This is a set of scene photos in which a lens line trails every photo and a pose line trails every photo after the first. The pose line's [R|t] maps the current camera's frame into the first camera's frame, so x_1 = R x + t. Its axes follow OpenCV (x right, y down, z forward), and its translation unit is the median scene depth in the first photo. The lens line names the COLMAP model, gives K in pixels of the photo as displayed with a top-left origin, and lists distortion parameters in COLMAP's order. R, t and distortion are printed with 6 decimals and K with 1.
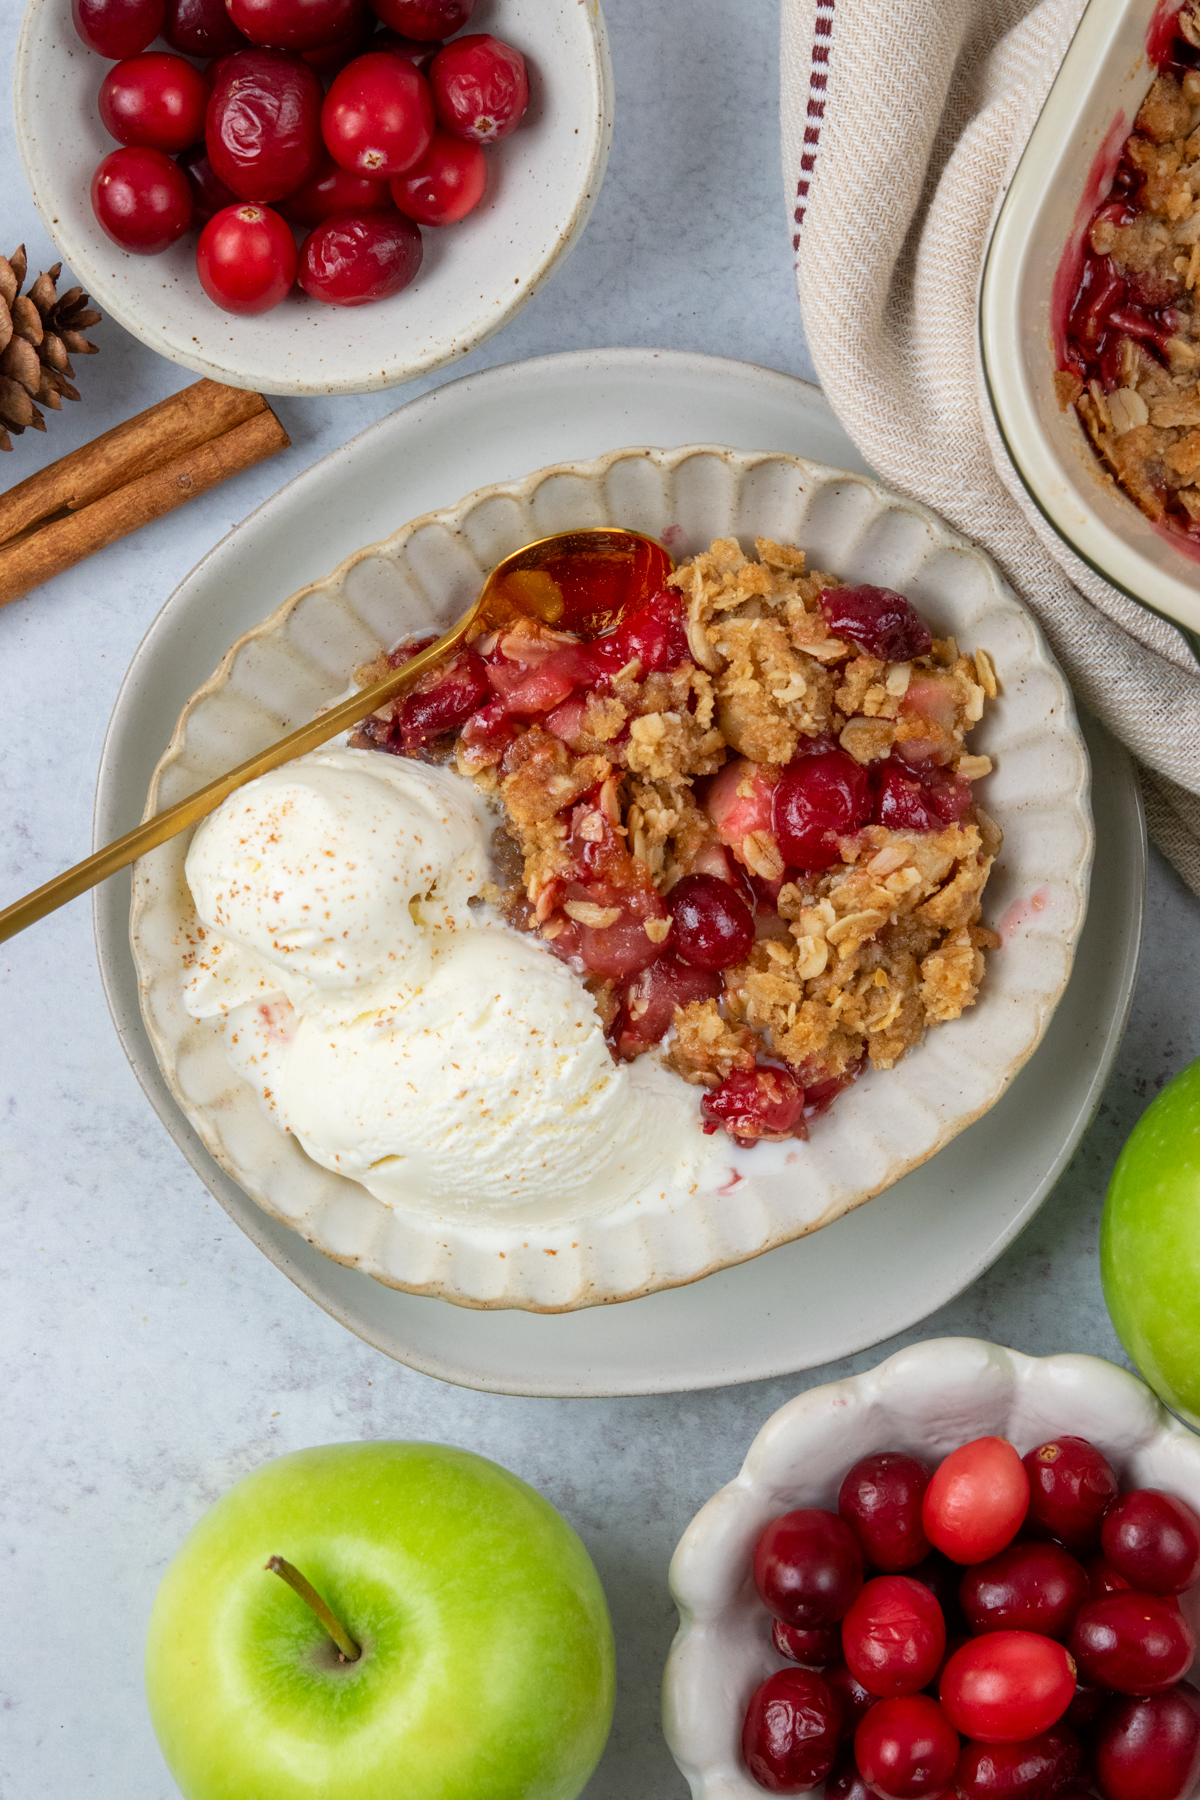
lens RADIAL K [[4483.4, 0, 574.2], [0, 4483.4, 934.1], [0, 0, 1]] dist [-0.036772, 0.403371]
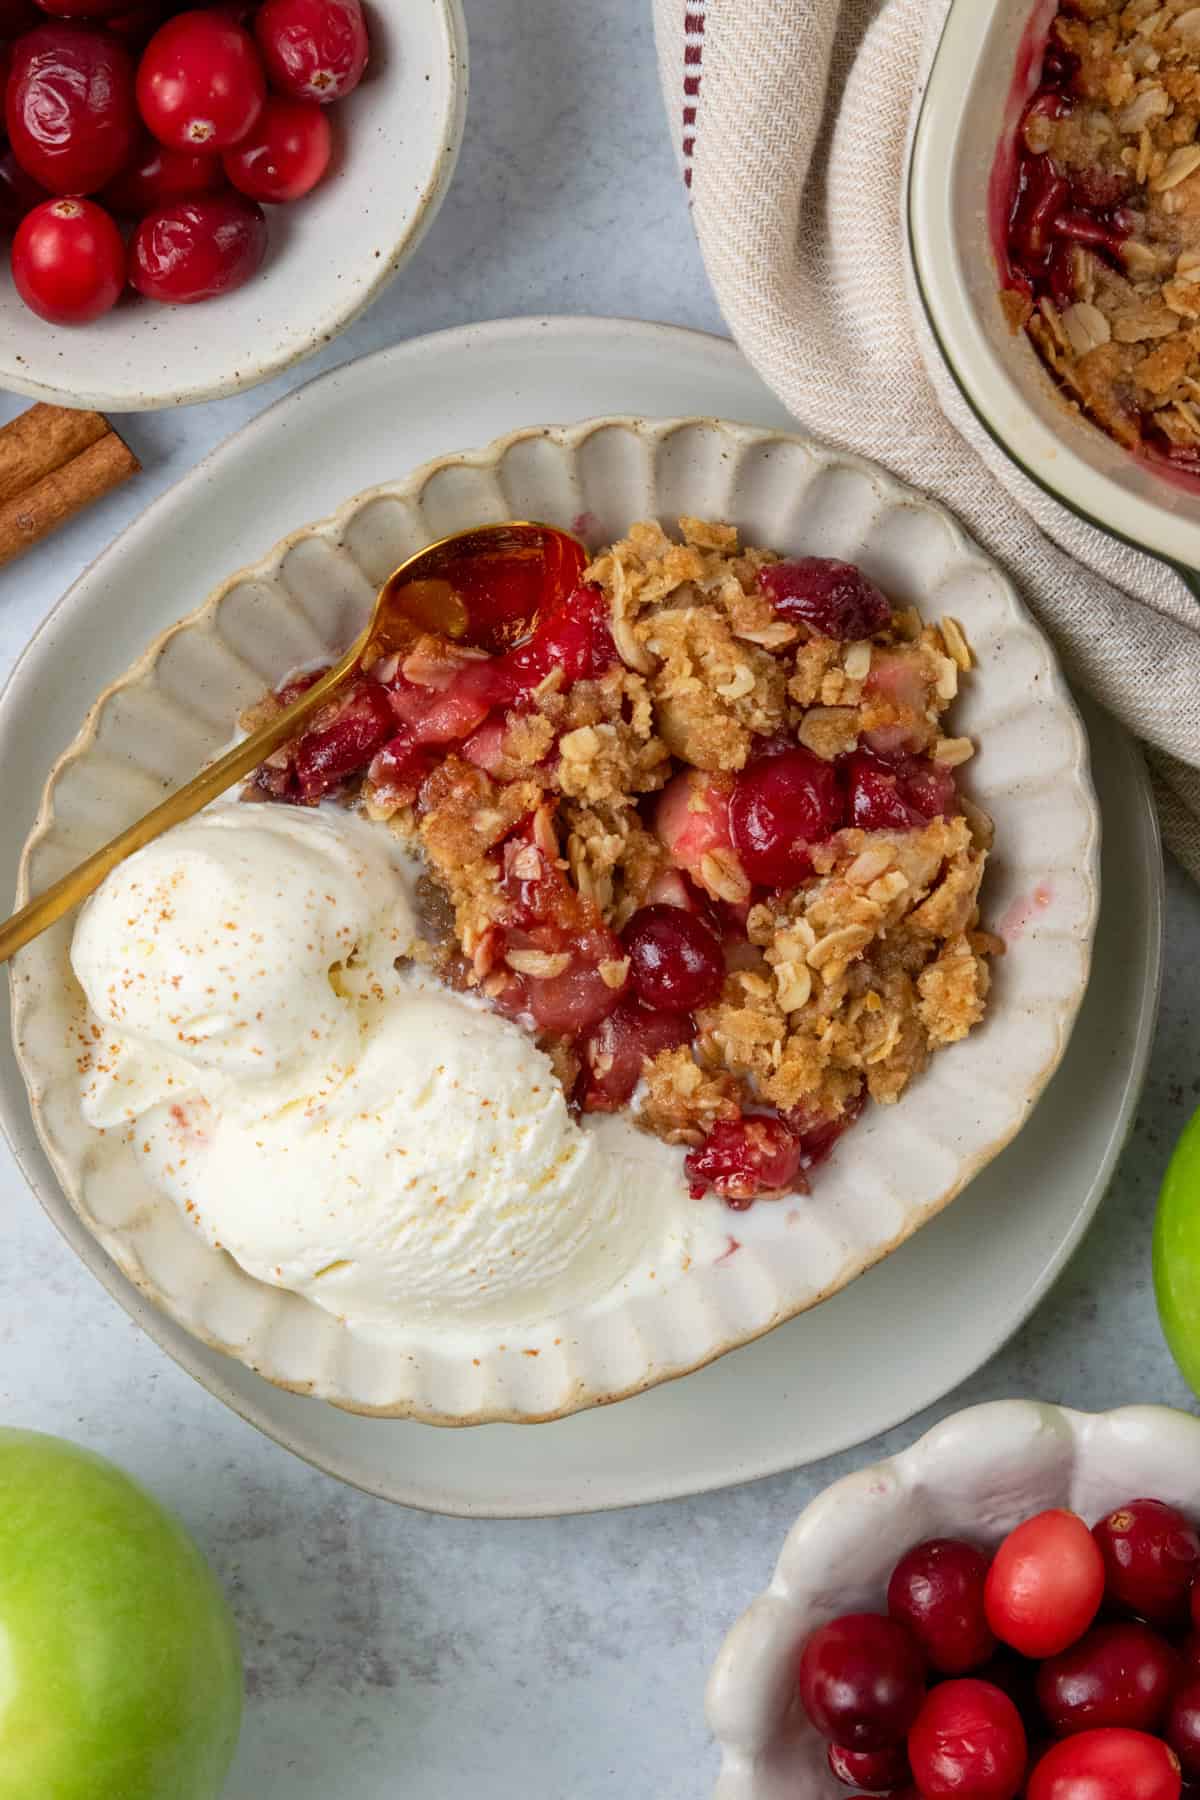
lens RADIAL K [[4483.4, 0, 574.2], [0, 4483.4, 934.1], [0, 0, 1]] dist [-0.036772, 0.403371]
pose [[0.994475, -0.103999, 0.014262, -0.000870], [0.104194, 0.994463, -0.013685, 0.002608], [-0.012759, 0.015095, 0.999805, 0.125221]]
